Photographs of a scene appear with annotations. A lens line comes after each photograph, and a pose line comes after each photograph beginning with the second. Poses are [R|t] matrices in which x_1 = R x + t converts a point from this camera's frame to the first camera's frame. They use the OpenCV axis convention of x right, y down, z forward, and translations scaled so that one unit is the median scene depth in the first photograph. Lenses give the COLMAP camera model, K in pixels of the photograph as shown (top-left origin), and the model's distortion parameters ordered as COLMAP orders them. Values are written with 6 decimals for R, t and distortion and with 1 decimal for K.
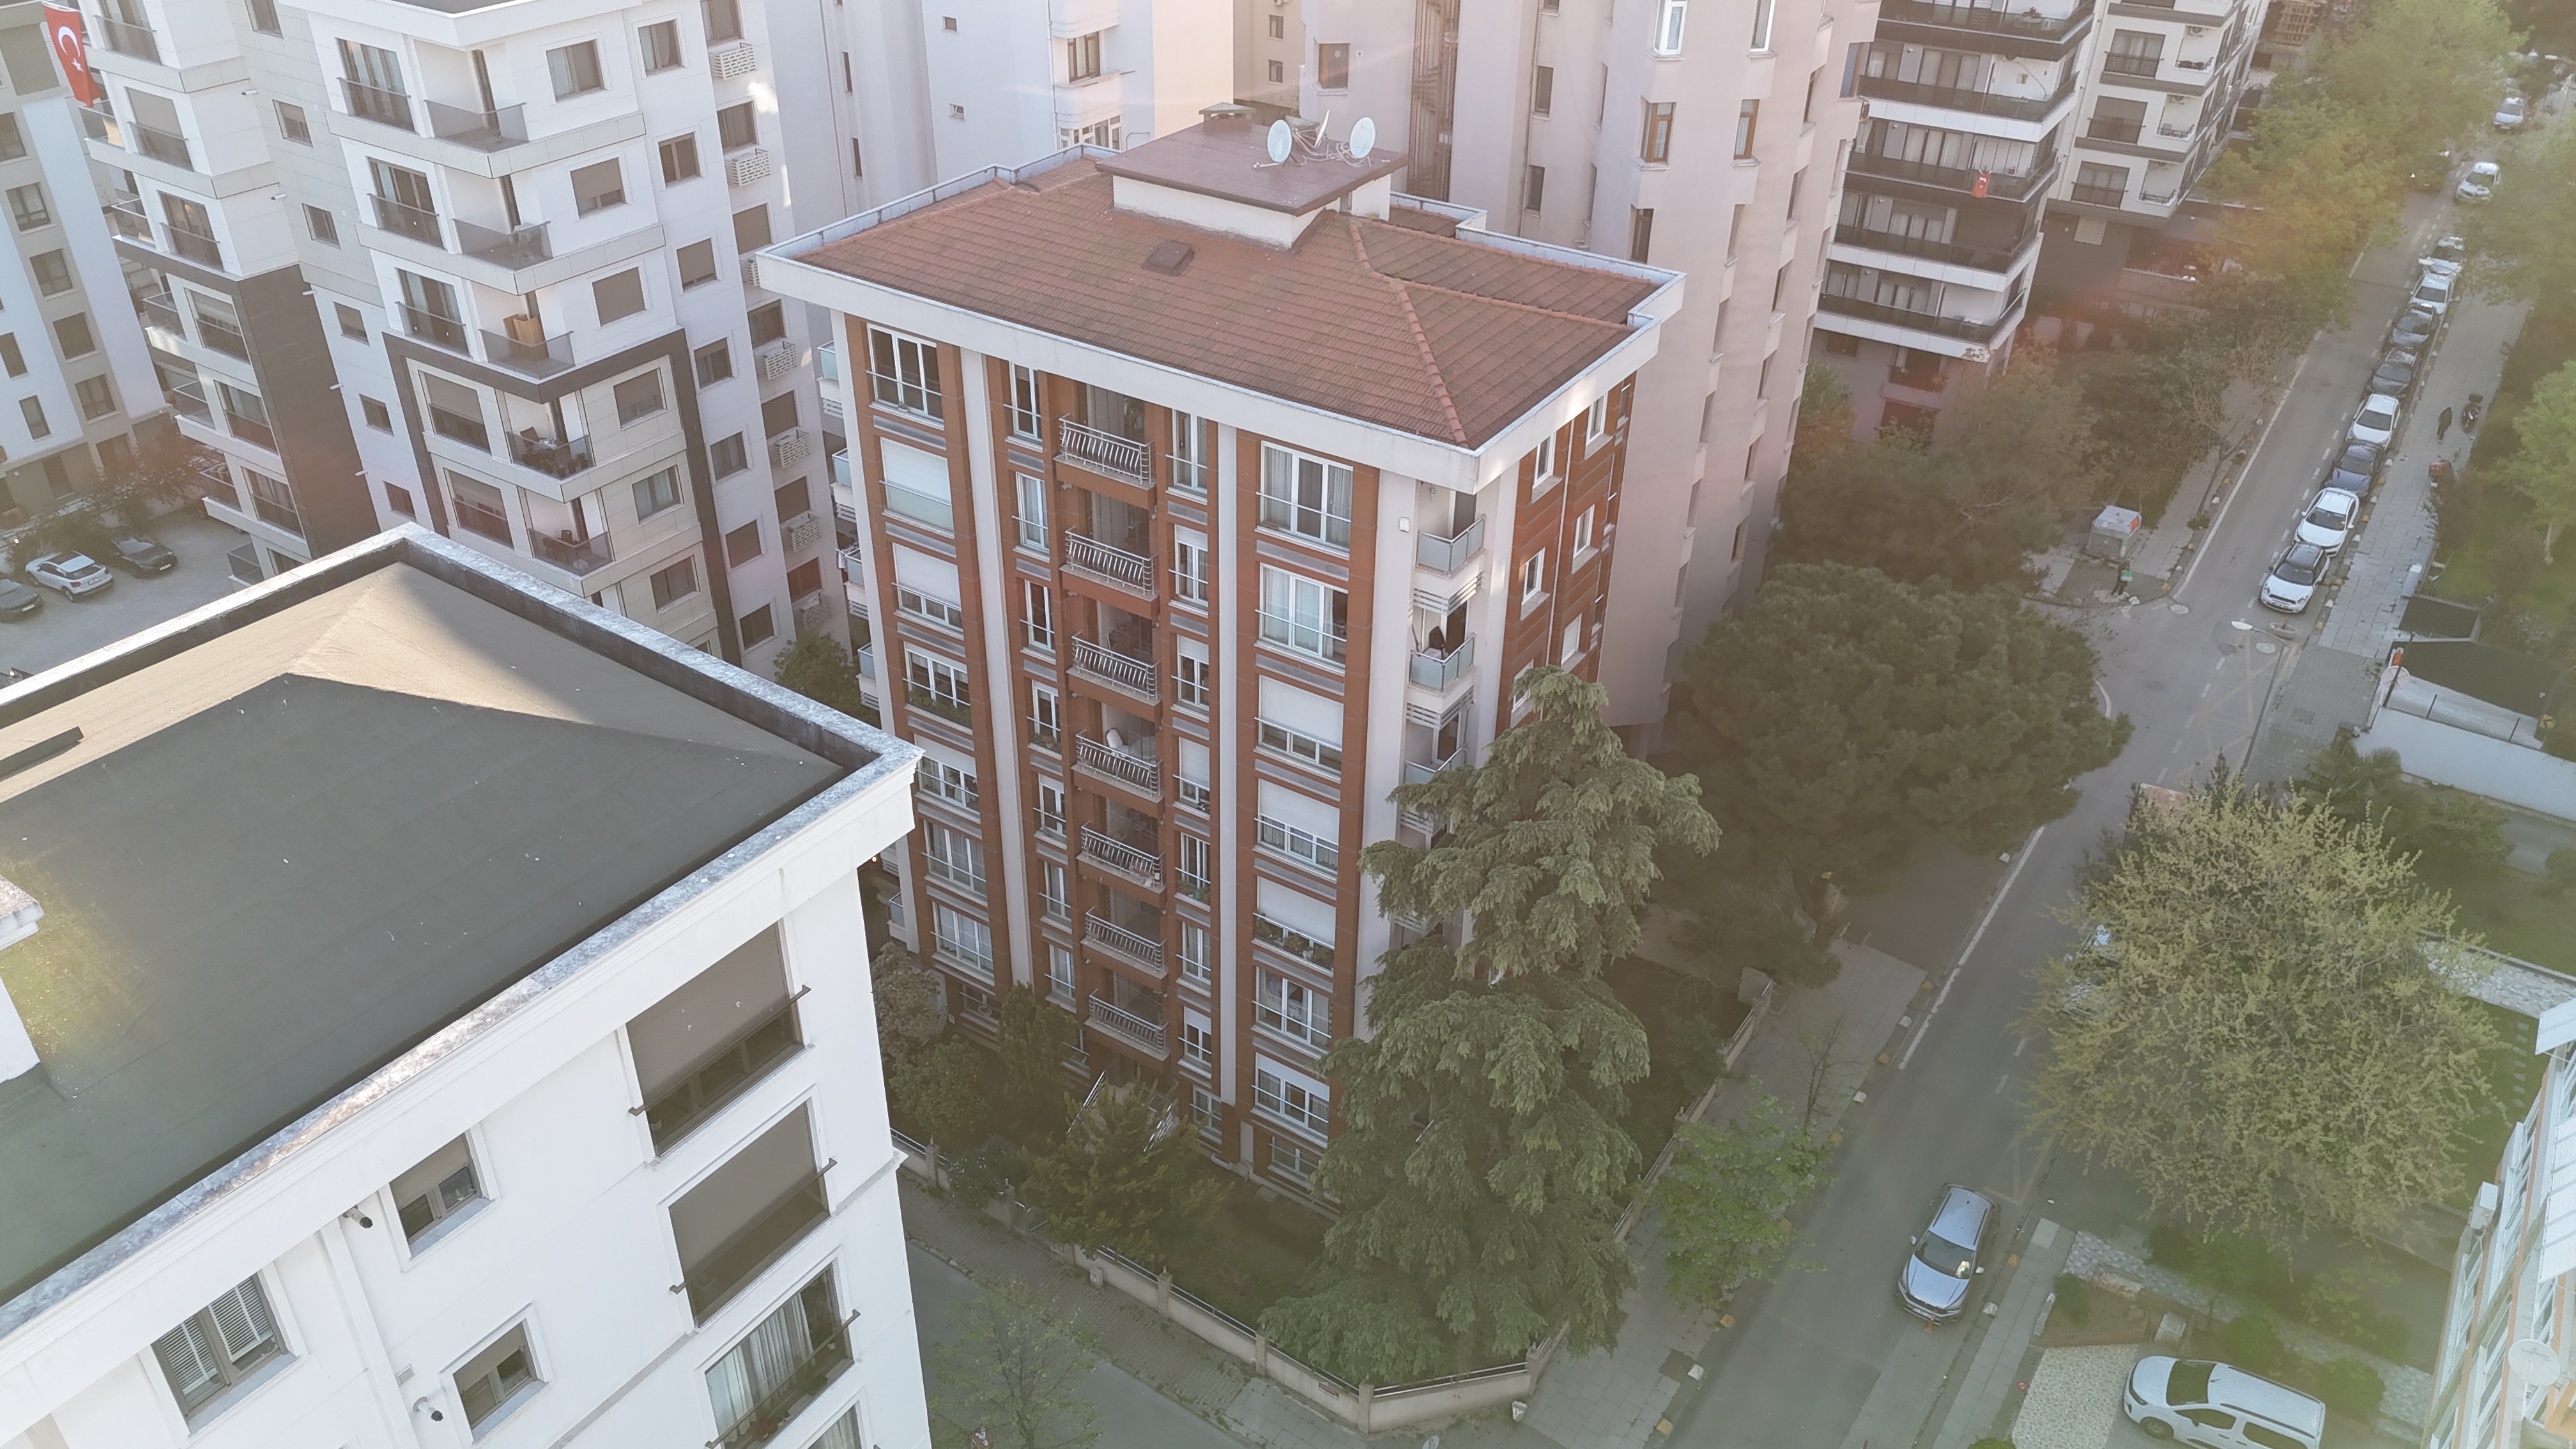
lens RADIAL K [[1869.3, 0, 1279.9], [0, 1869.3, 739.6], [0, 0, 1]] dist [0.150215, -0.208177]
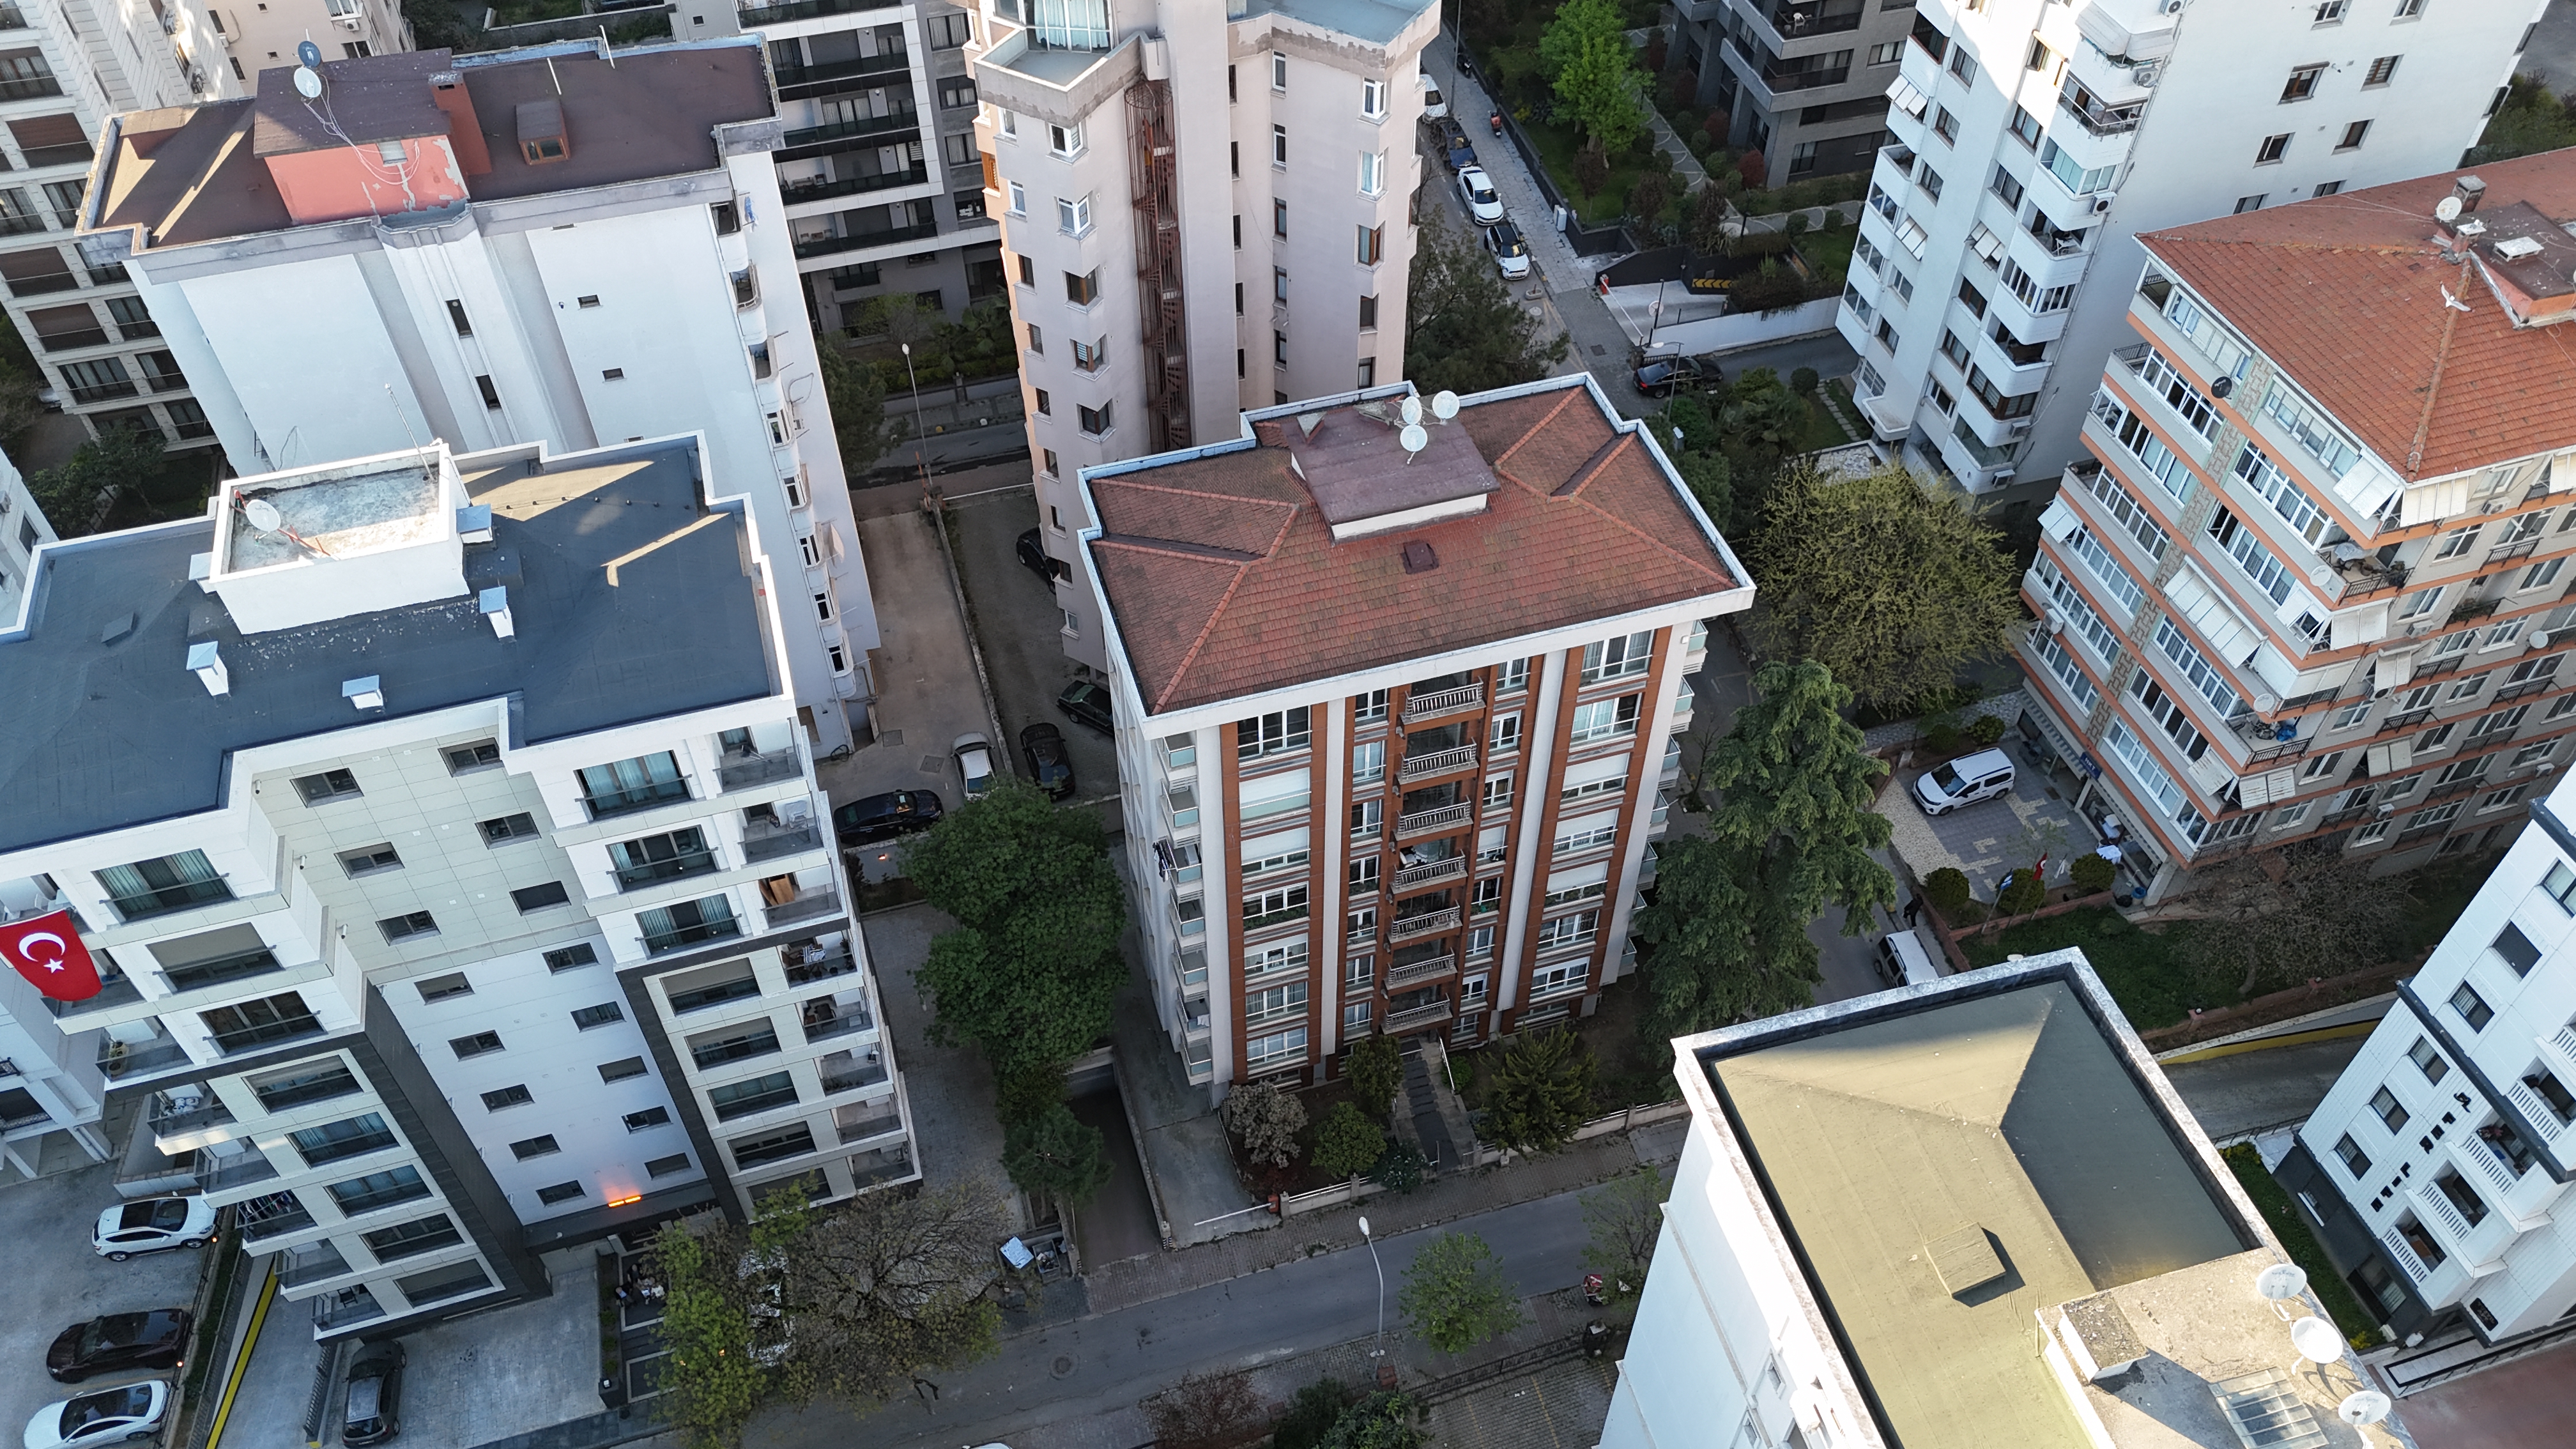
lens RADIAL K [[1869.3, 0, 1279.9], [0, 1869.3, 739.6], [0, 0, 1]] dist [0.150215, -0.208177]
pose [[0.646682, -0.576947, 0.498933, -0.759199], [0.432322, 0.816145, 0.383412, -0.617412], [-0.628410, -0.032246, 0.777213, 0.001616]]
